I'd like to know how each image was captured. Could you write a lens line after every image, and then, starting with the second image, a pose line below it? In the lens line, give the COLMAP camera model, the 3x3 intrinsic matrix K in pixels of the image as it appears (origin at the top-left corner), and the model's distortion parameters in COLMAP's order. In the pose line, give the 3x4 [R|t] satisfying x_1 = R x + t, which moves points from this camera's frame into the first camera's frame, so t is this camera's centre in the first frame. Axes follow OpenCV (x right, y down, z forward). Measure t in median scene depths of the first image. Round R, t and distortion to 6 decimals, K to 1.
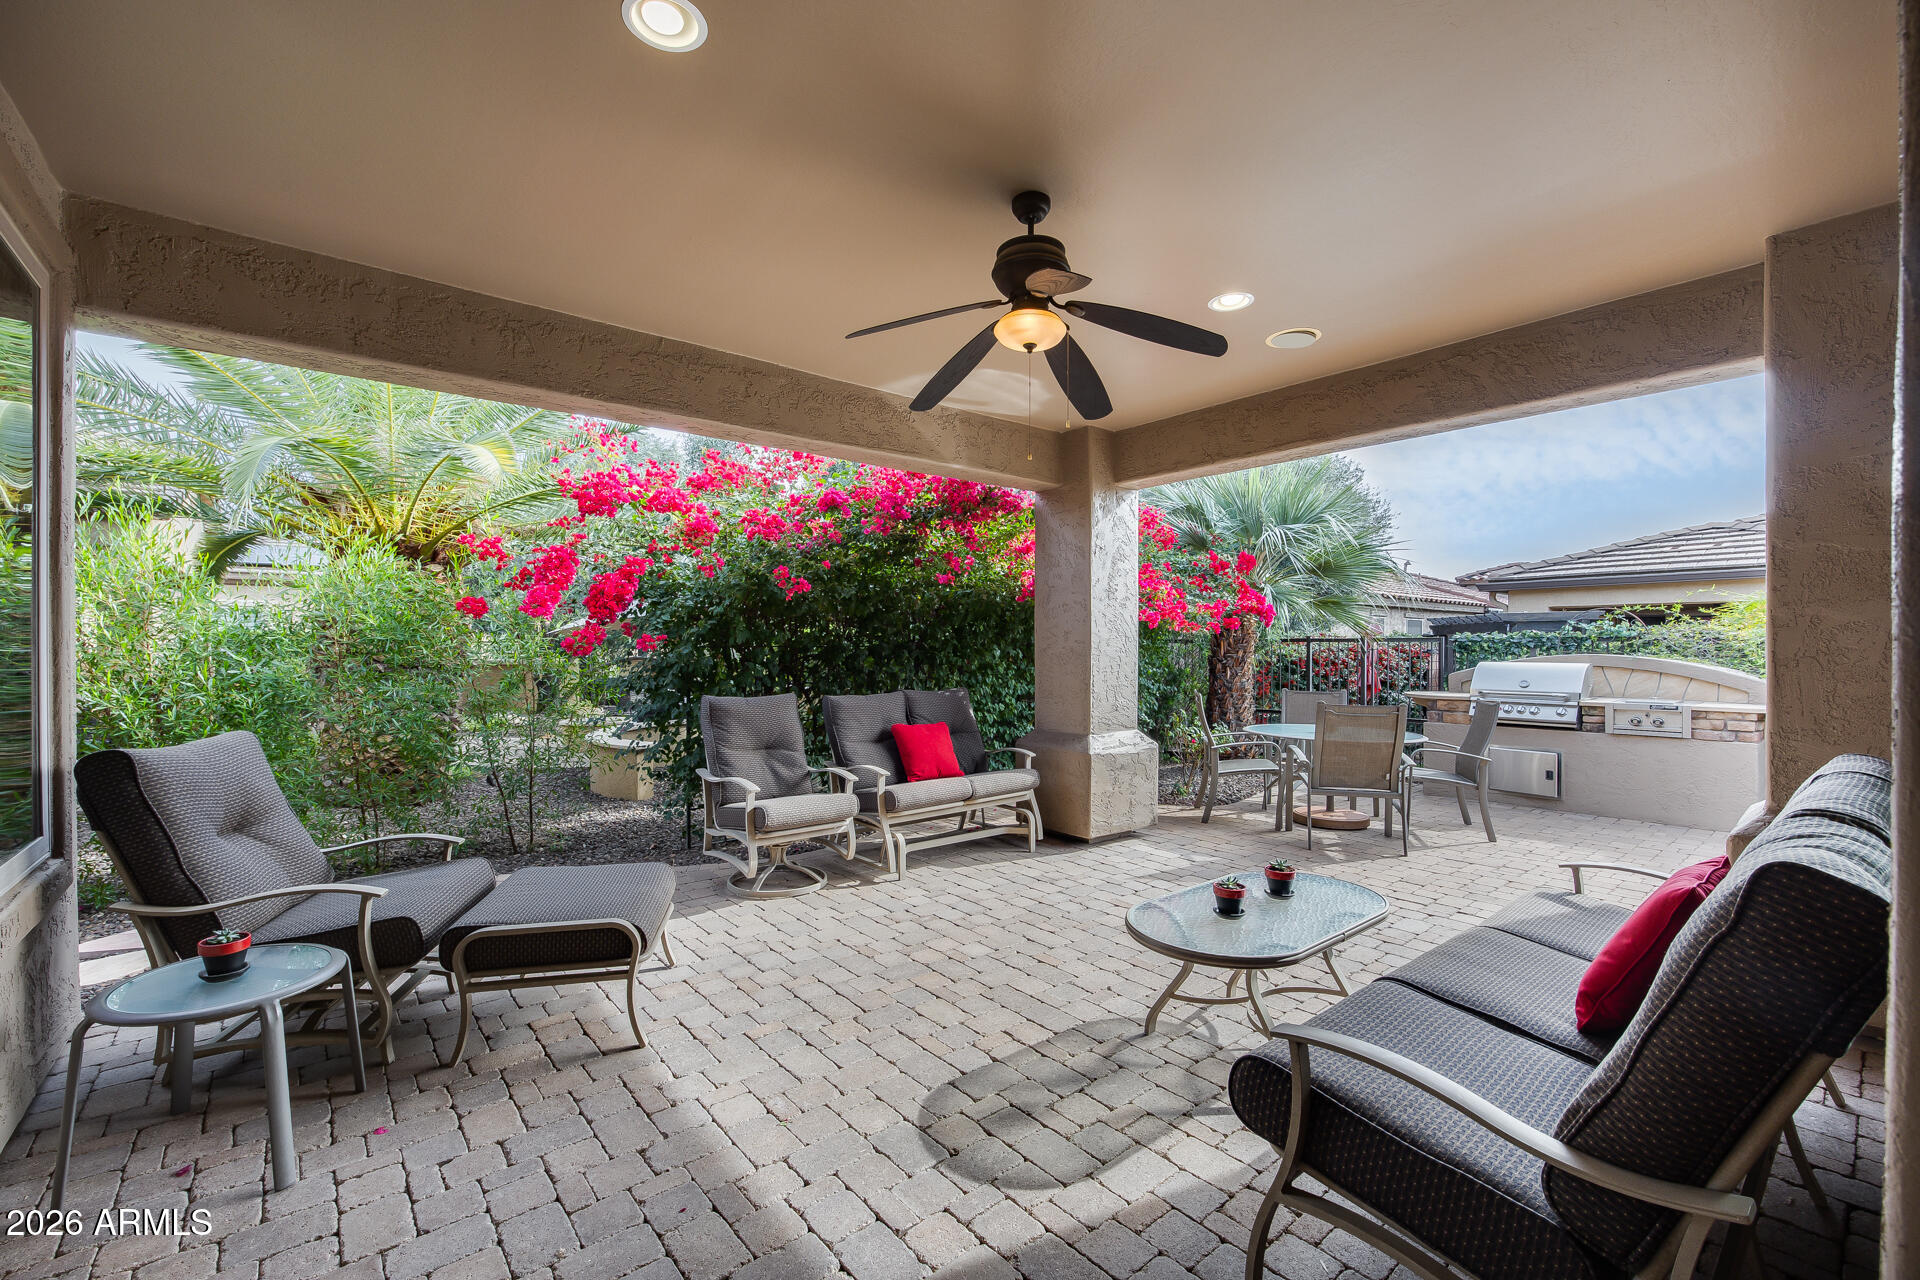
lens RADIAL K [[797.9, 0, 960.0], [0, 797.9, 640.0], [0, 0, 1]] dist [-0.001357, -0.000247]
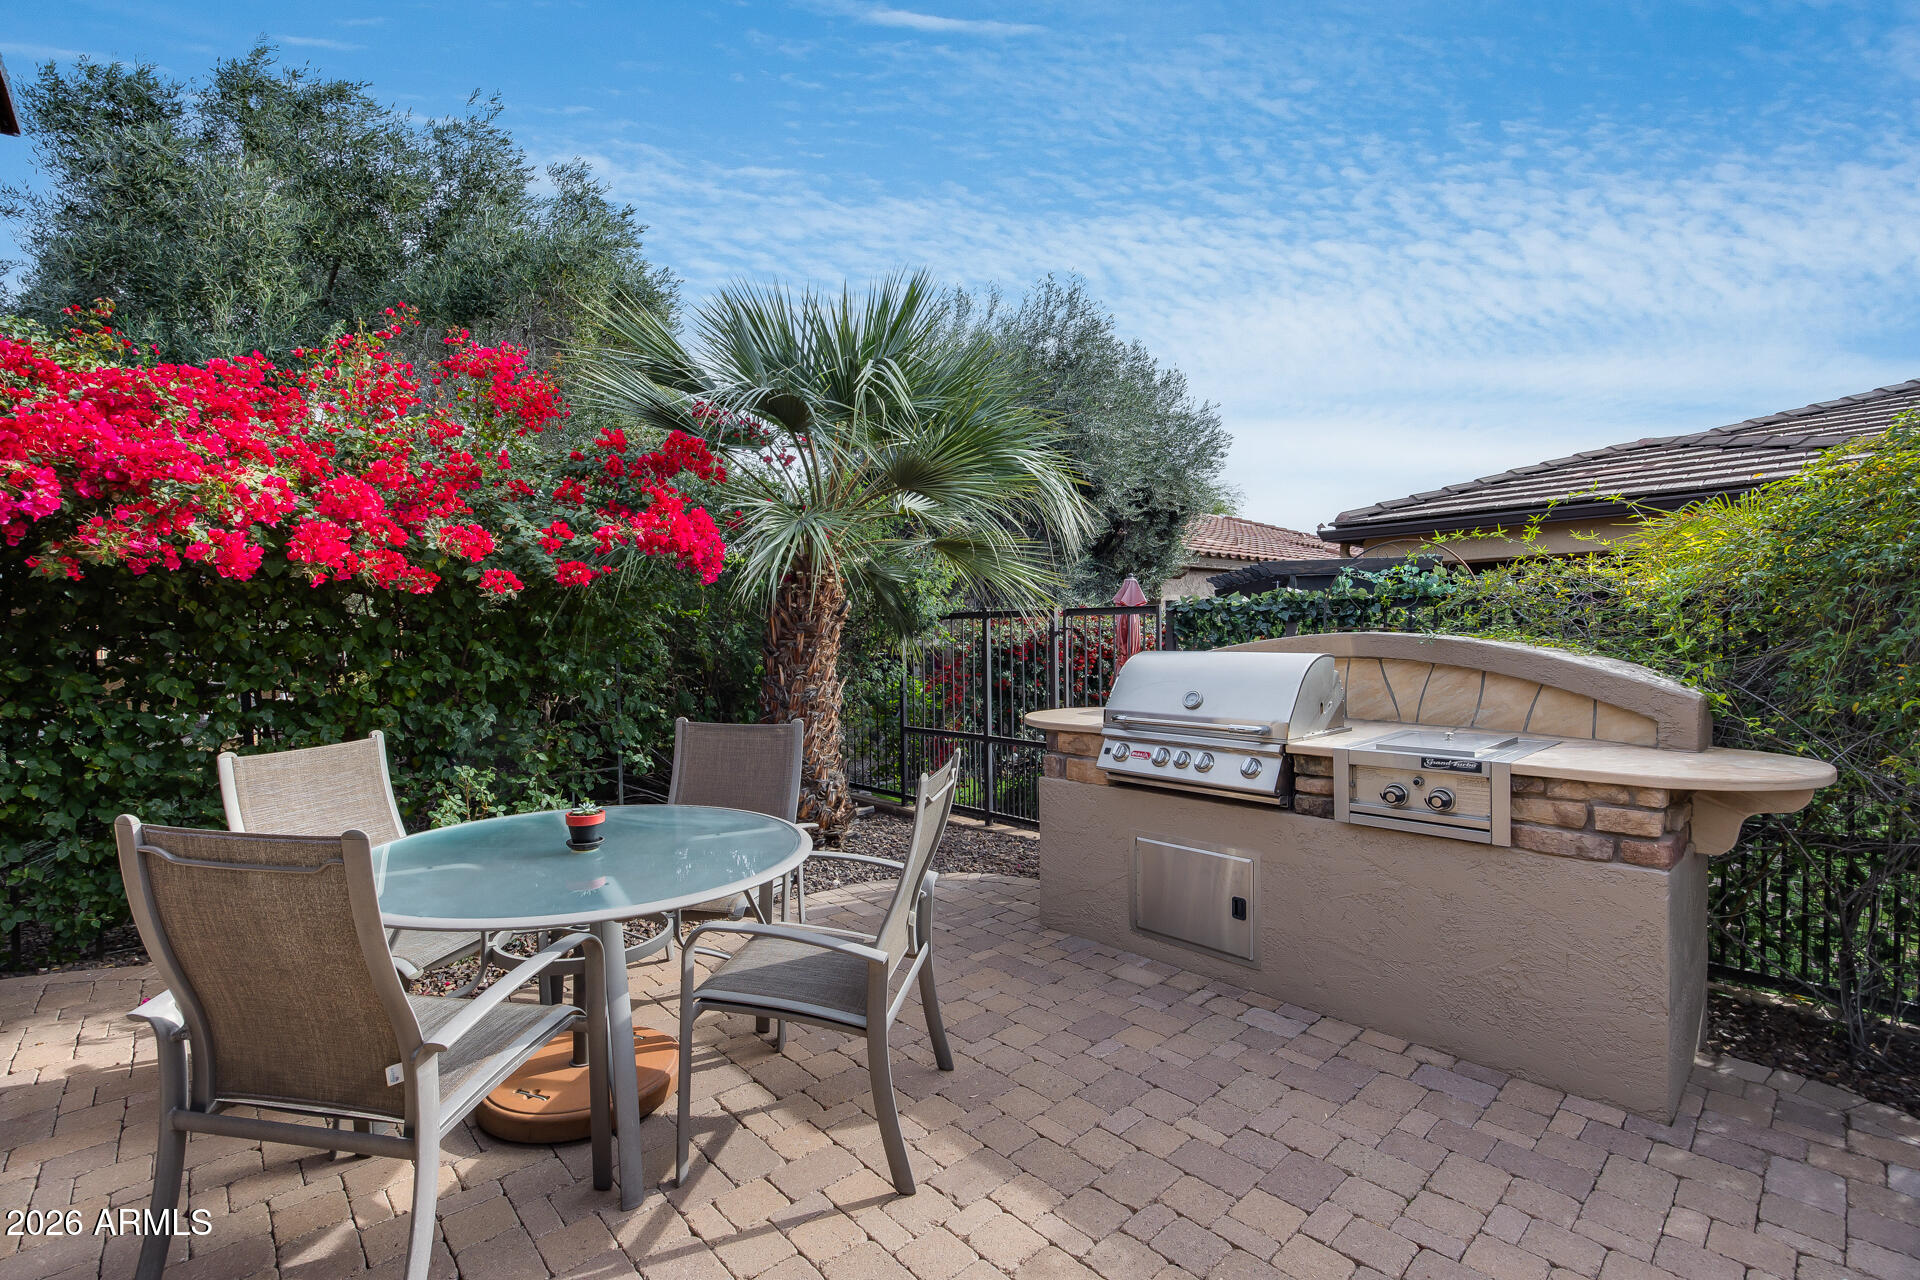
lens RADIAL K [[844.0, 0, 960.0], [0, 844.0, 640.0], [0, 0, 1]] dist [-0.016673, 0.000066]
pose [[0.999001, -0.013707, 0.042530, 0.563920], [0.012990, 0.999770, 0.017070, 0.011489], [-0.042754, -0.016500, 0.998949, 0.539683]]
